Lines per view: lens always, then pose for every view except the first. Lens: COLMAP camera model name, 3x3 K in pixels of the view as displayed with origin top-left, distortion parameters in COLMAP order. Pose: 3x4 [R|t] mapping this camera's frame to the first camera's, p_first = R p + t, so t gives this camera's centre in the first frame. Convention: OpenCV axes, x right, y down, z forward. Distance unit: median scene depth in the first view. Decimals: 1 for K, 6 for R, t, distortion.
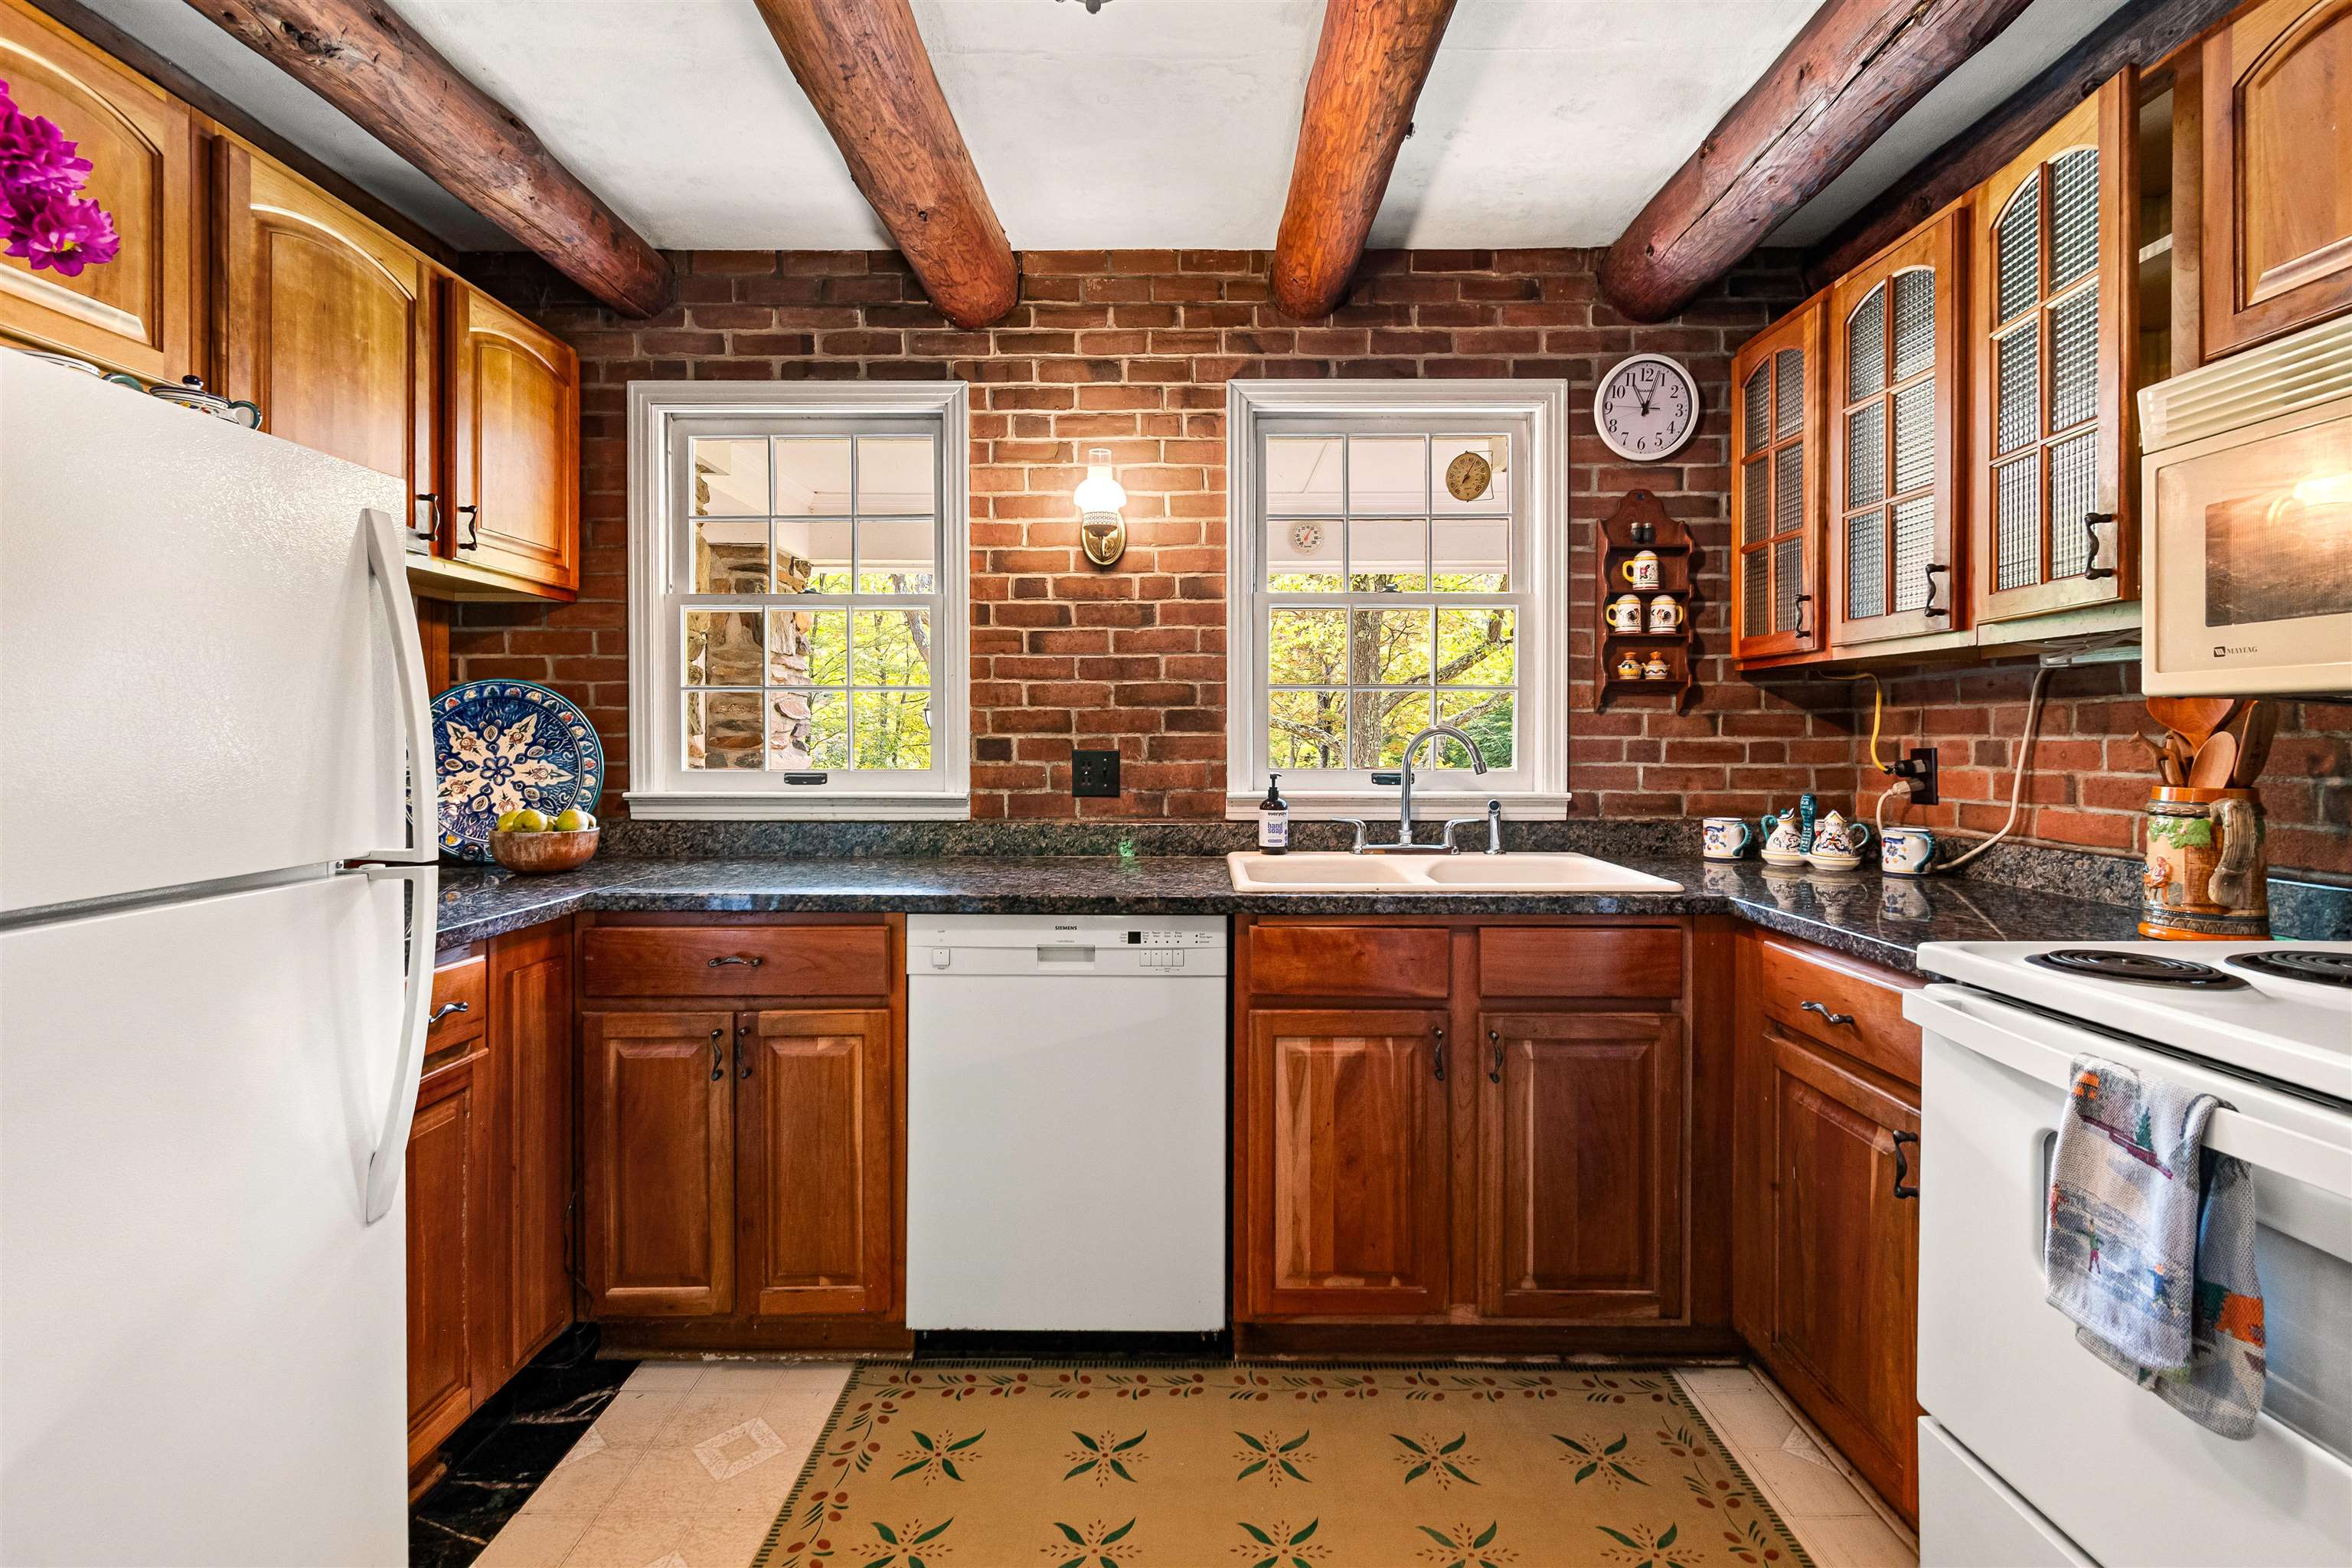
lens RADIAL K [[1062.4, 0, 1184.2], [0, 1062.4, 812.0], [0, 0, 1]] dist [0.015619, -0.004632]
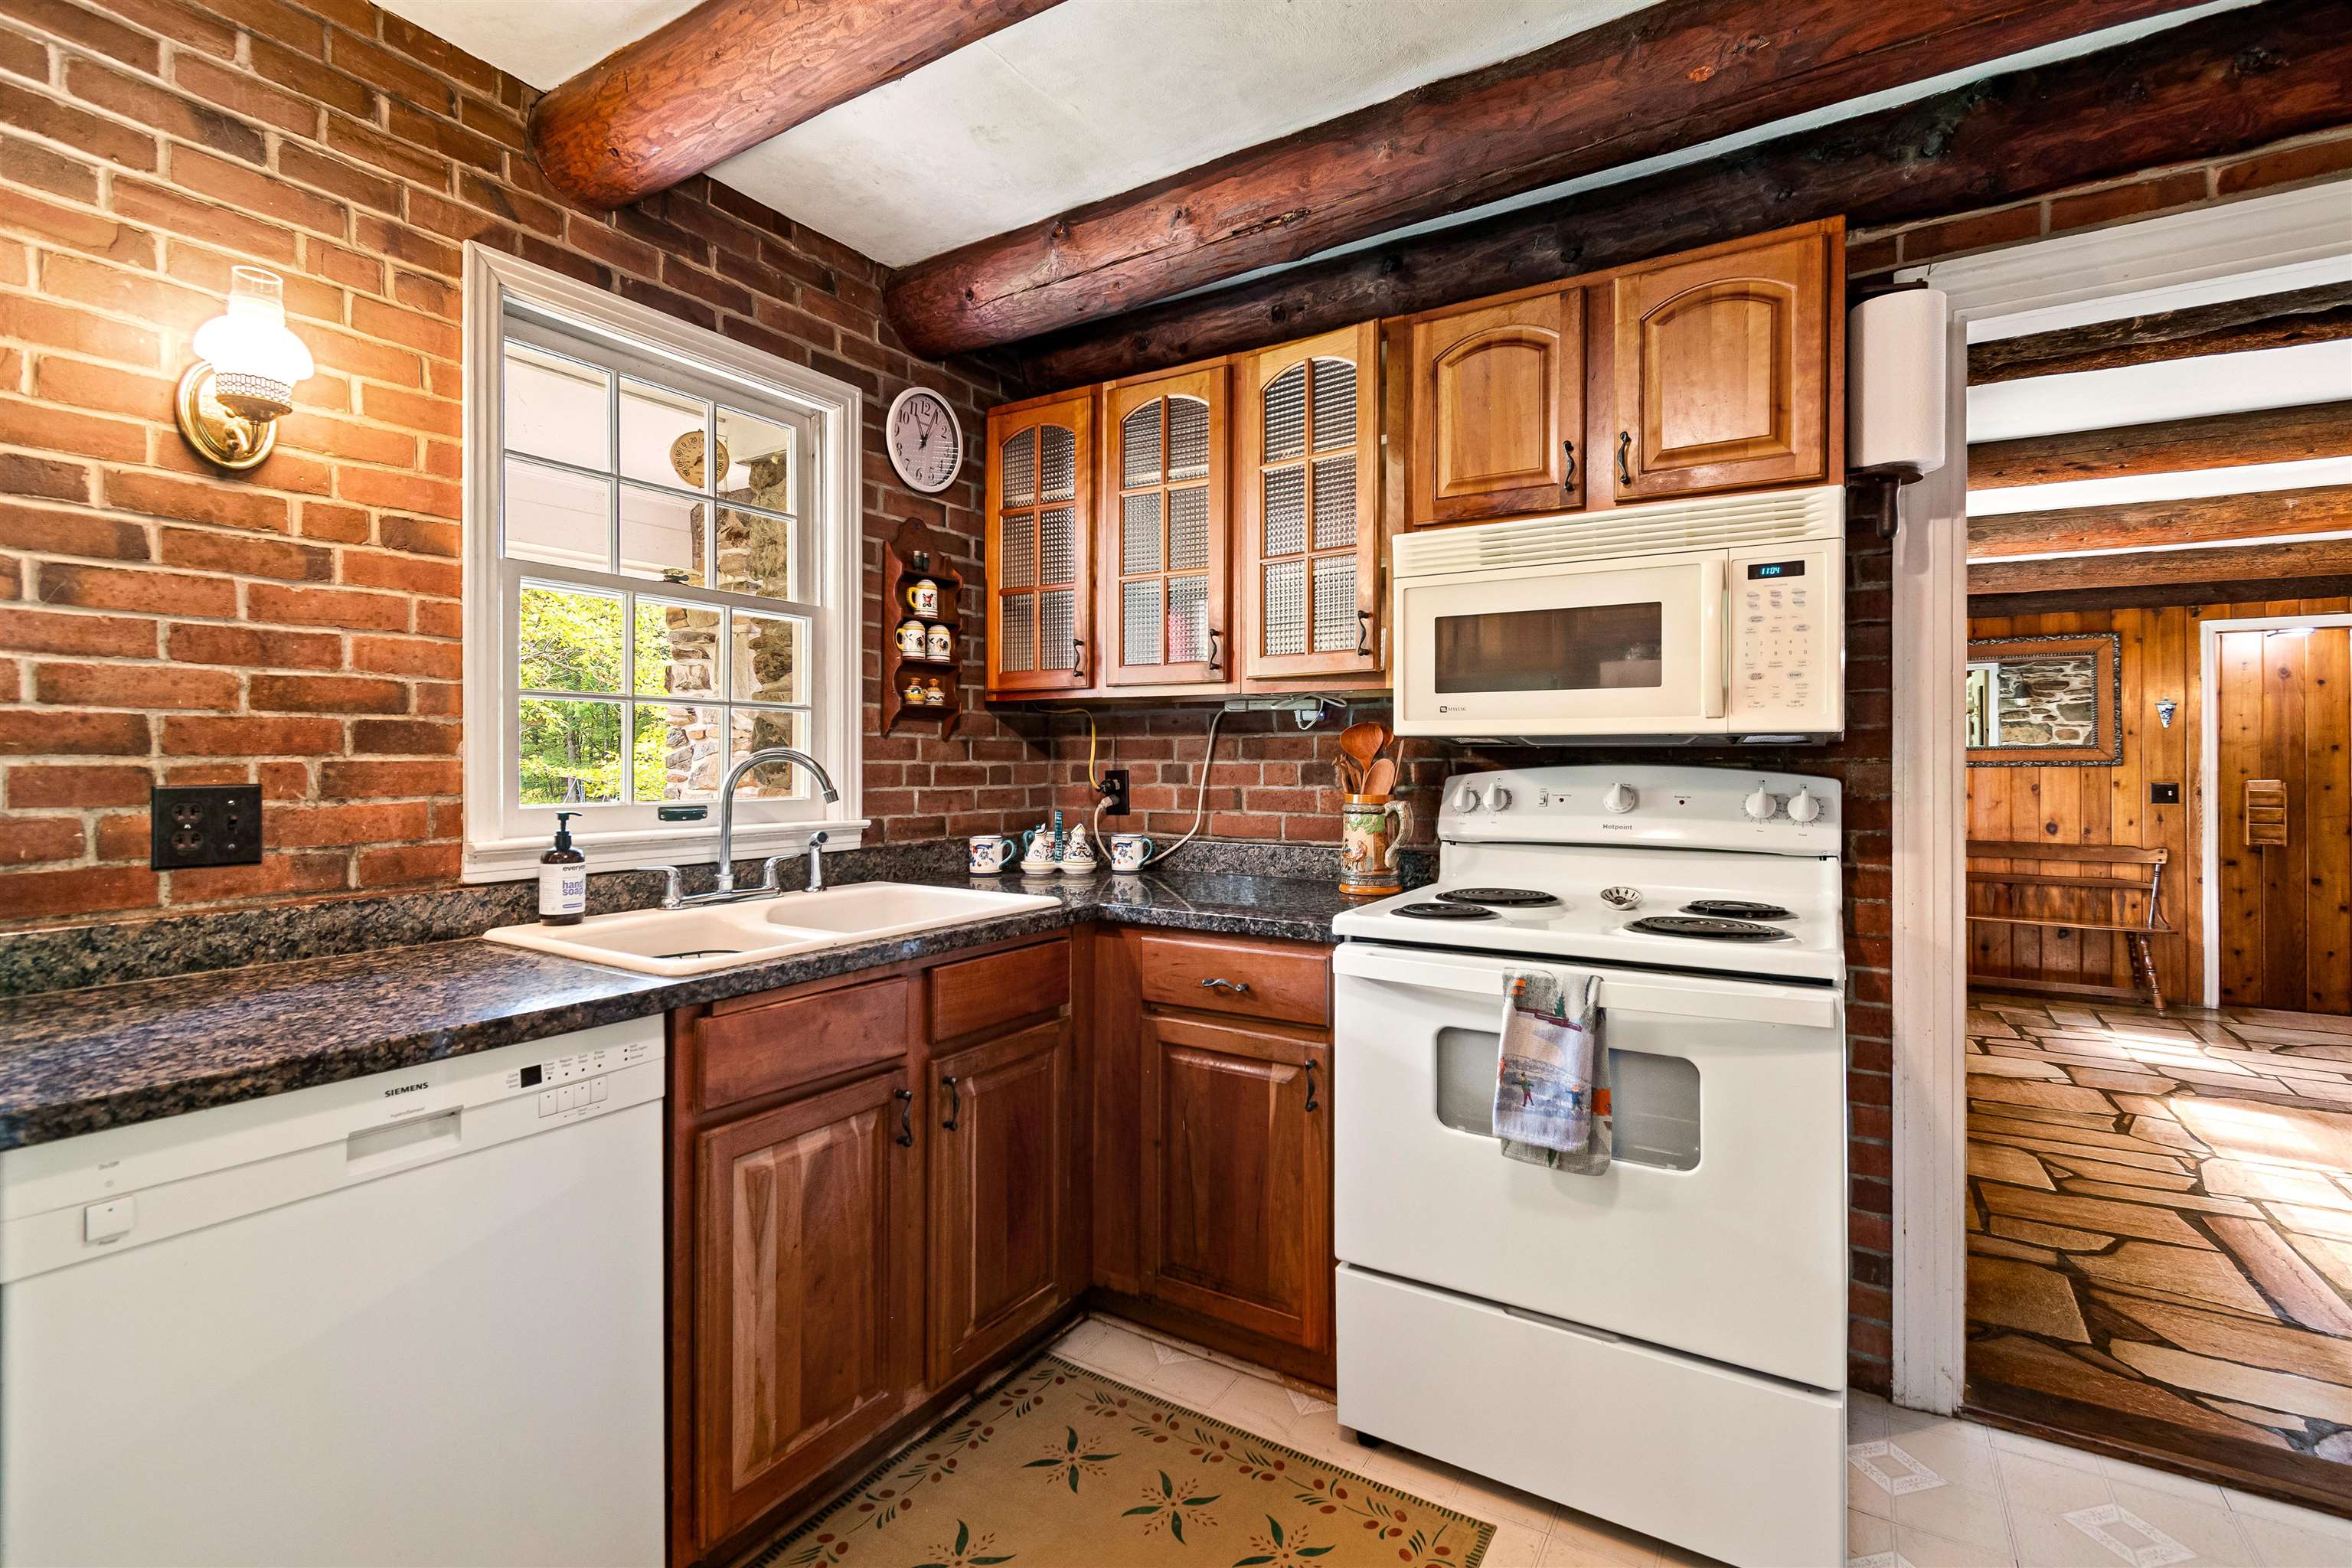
lens RADIAL K [[1062.4, 0, 1184.2], [0, 1062.4, 812.0], [0, 0, 1]] dist [0.015619, -0.004632]
pose [[0.523814, -0.042795, 0.850757, -0.318063], [0.060043, 0.998108, 0.013238, -0.021338], [-0.849714, 0.044147, 0.525392, 0.264606]]
